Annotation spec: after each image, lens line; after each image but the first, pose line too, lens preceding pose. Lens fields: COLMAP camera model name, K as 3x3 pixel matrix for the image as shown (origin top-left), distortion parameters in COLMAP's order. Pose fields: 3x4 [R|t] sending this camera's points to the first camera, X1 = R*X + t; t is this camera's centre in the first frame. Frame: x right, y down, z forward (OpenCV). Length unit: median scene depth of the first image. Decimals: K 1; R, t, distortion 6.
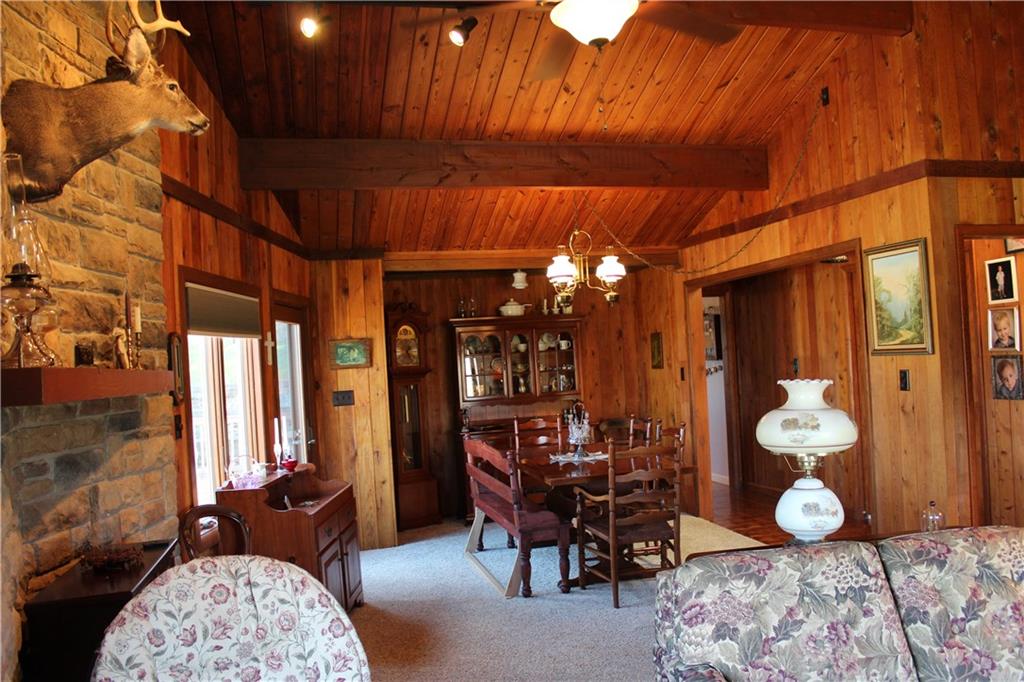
lens RADIAL K [[857.3, 0, 512.0], [0, 857.3, 341.0], [0, 0, 1]] dist [-0.163610, 0.140410]
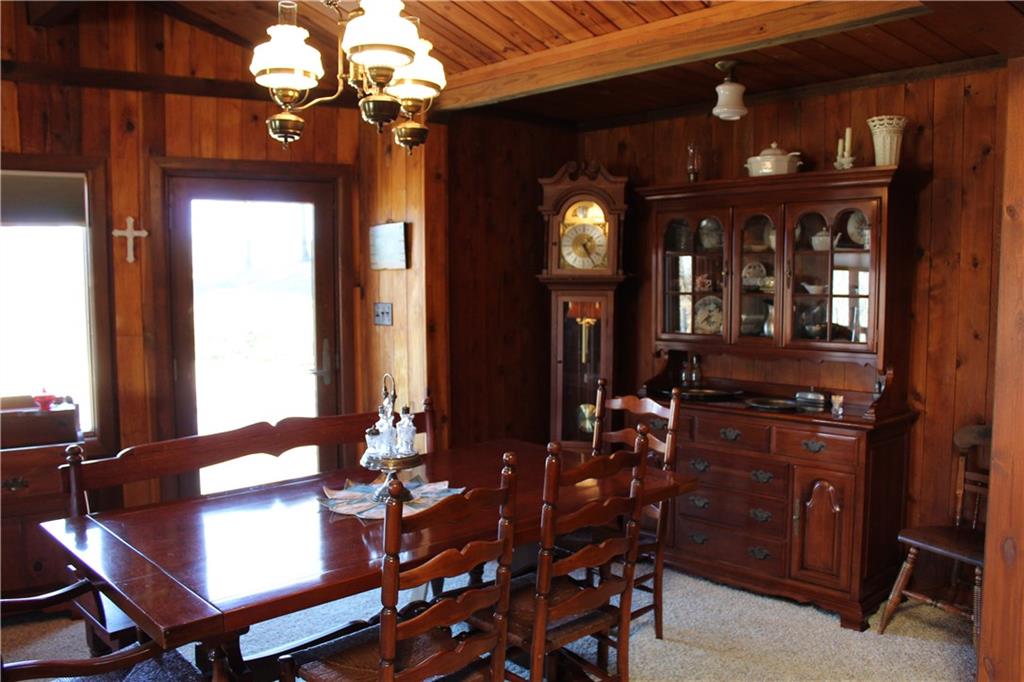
lens RADIAL K [[857.3, 0, 512.0], [0, 857.3, 341.0], [0, 0, 1]] dist [-0.163610, 0.140410]
pose [[0.509559, 0.121962, -0.851748, 0.677101], [-0.002365, 0.990098, 0.140358, -0.008600], [0.860432, -0.069506, 0.504802, 1.211641]]
